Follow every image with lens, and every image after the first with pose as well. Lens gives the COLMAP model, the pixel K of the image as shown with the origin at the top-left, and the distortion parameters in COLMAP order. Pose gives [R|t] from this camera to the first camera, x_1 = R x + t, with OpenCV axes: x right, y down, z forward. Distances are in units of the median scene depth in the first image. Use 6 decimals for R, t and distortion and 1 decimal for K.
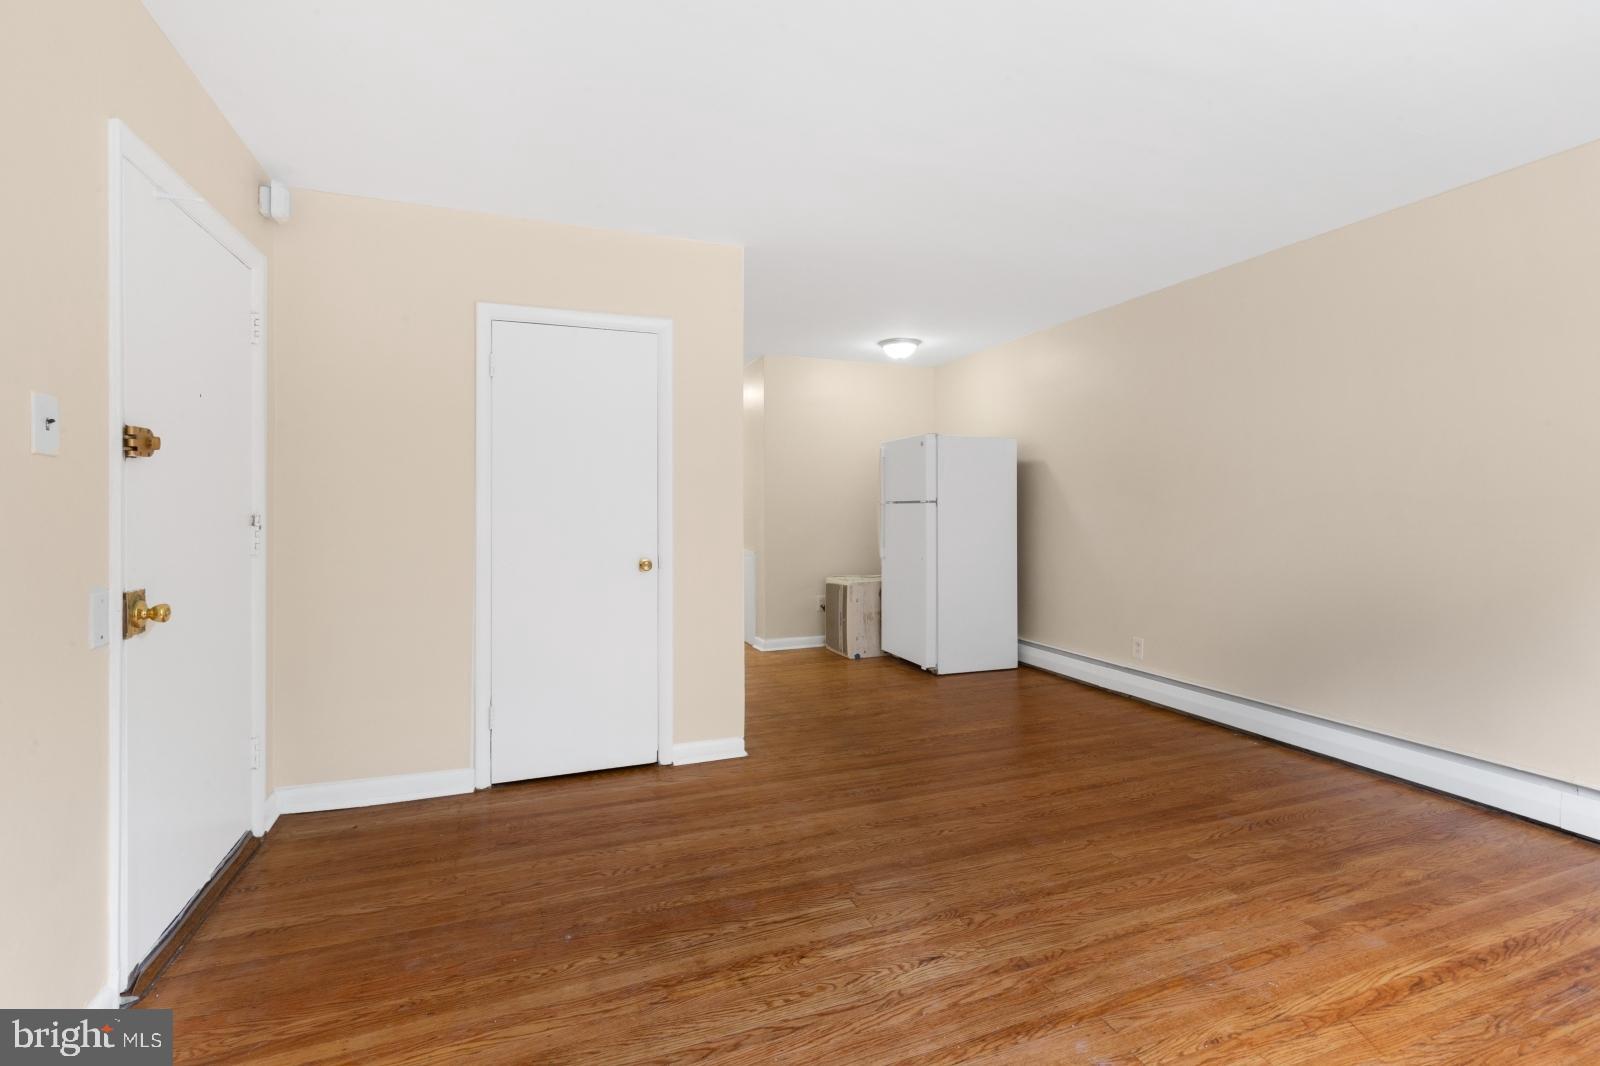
lens RADIAL K [[738.1, 0, 797.1], [0, 738.1, 501.0], [0, 0, 1]] dist [0.003651, -0.000124]
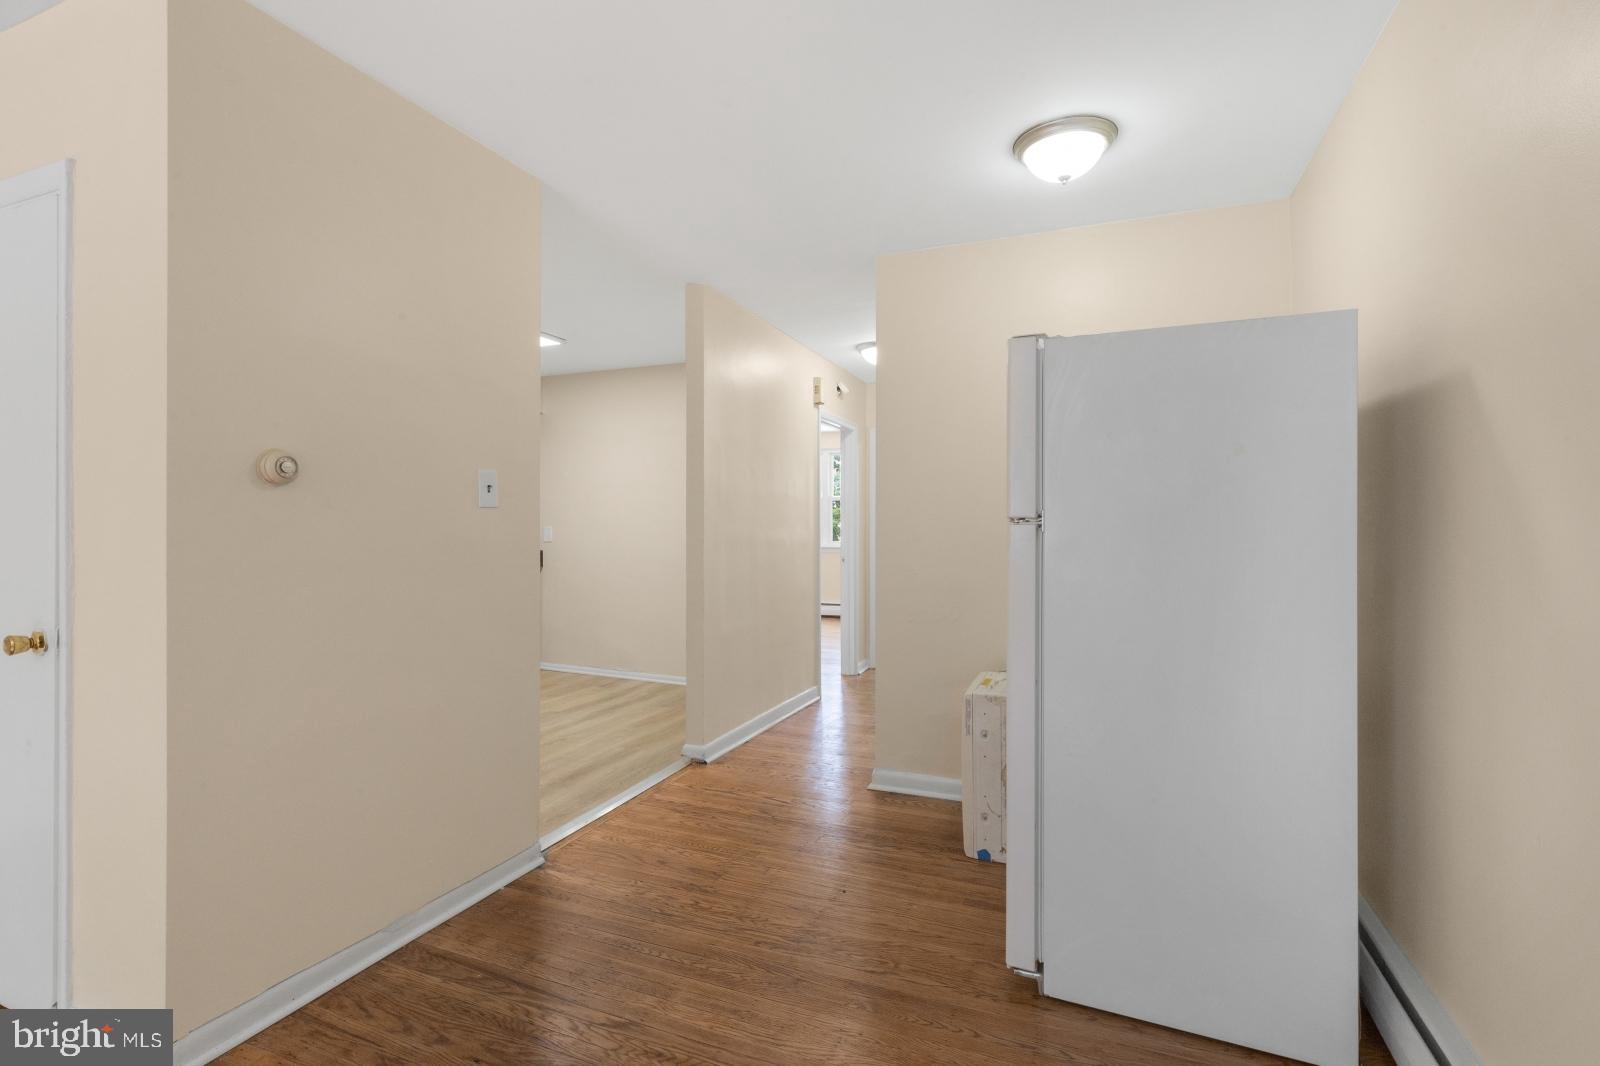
lens RADIAL K [[758.6, 0, 793.1], [0, 758.6, 524.8], [0, 0, 1]] dist [0.003554, 0.000129]
pose [[0.718885, -0.001178, -0.695128, 0.767087], [0.005512, 0.999977, 0.004006, 0.004355], [0.695107, -0.006712, 0.718875, 1.364374]]
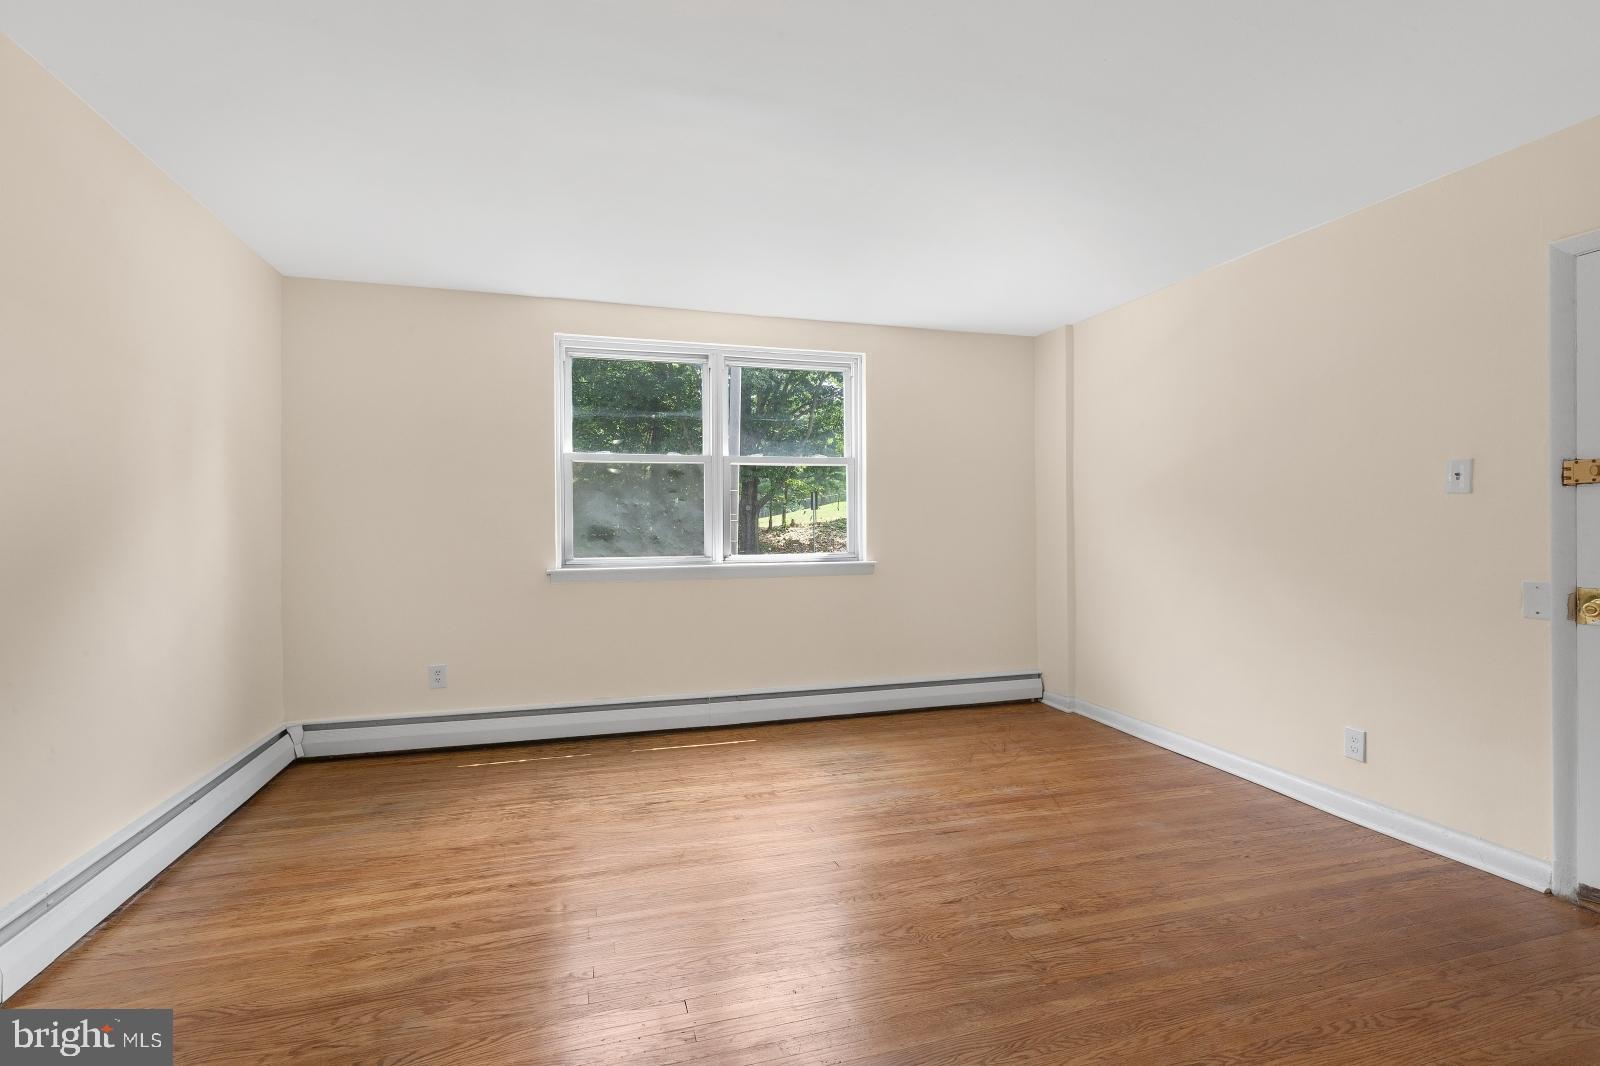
lens RADIAL K [[725.5, 0, 798.1], [0, 725.5, 514.5], [0, 0, 1]] dist [0.002827, -0.000062]
pose [[-0.996844, 0.004928, 0.079233, 0.266799], [0.003967, 0.999917, -0.012274, 0.001851], [-0.079287, -0.011921, -0.996781, 1.768297]]
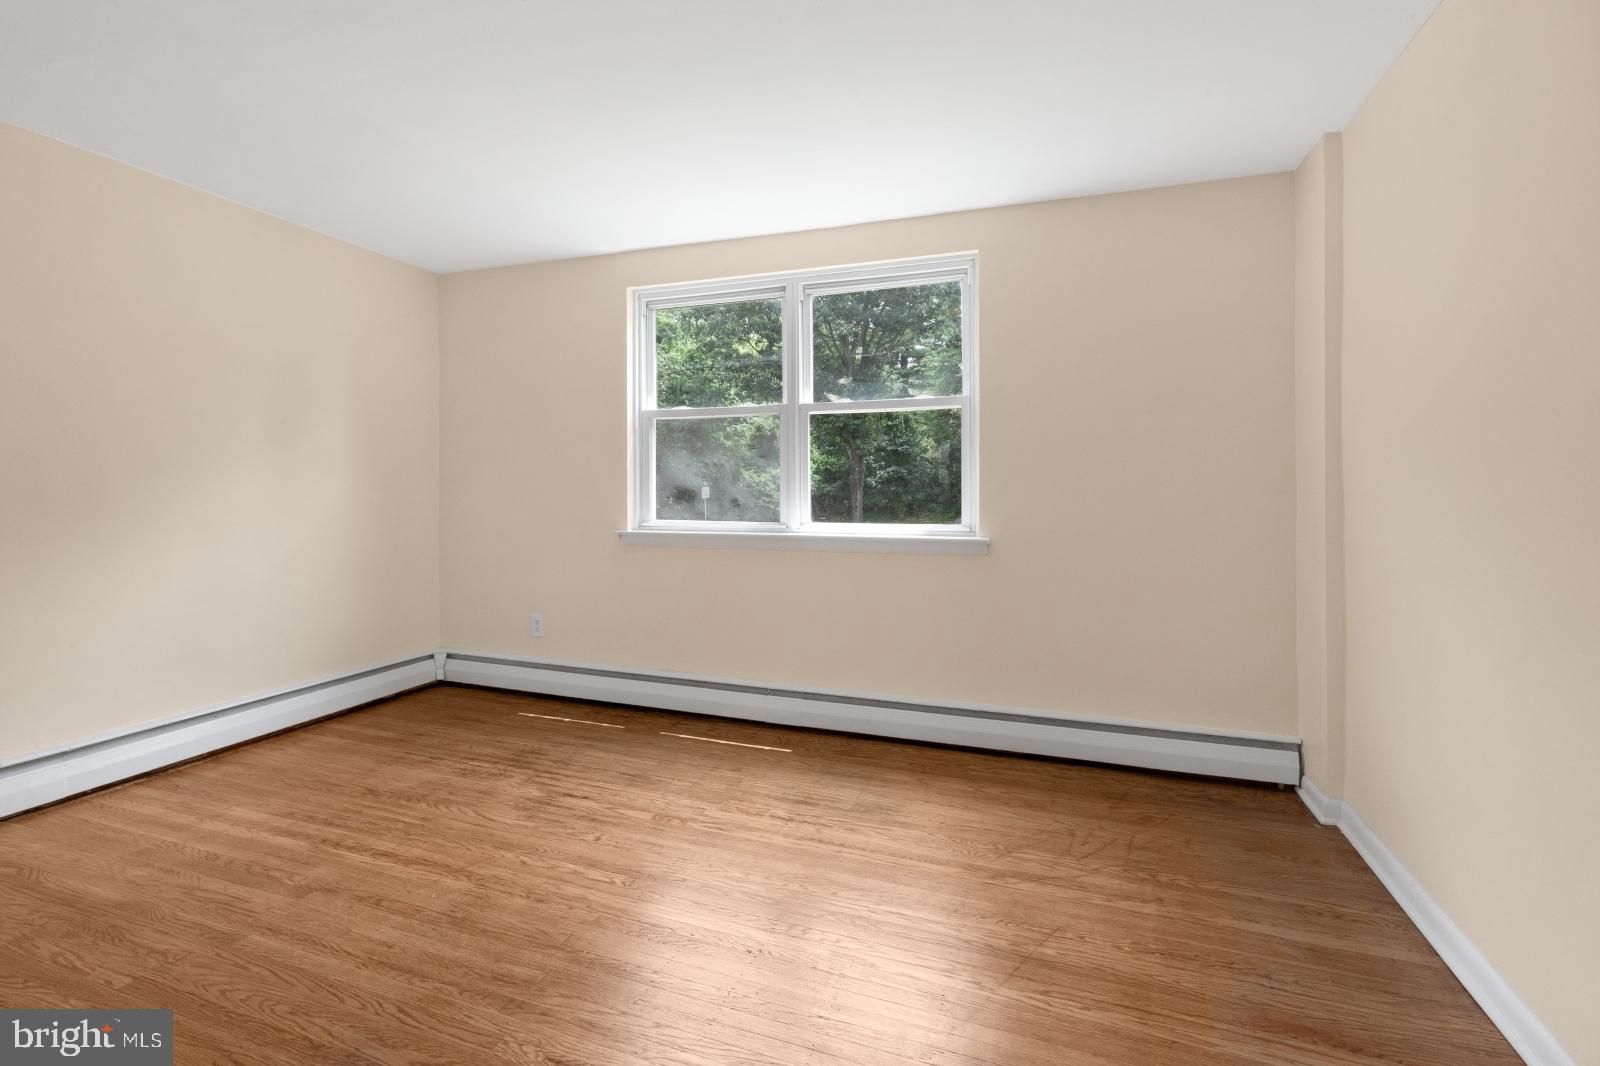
lens RADIAL K [[738.6, 0, 798.3], [0, 738.6, 485.6], [0, 0, 1]] dist [0.000416, 0.000263]
pose [[-0.755507, -0.002260, 0.655136, -0.415916], [-0.005828, 0.999978, -0.003272, 0.008258], [-0.655114, -0.006290, -0.755504, 1.145253]]
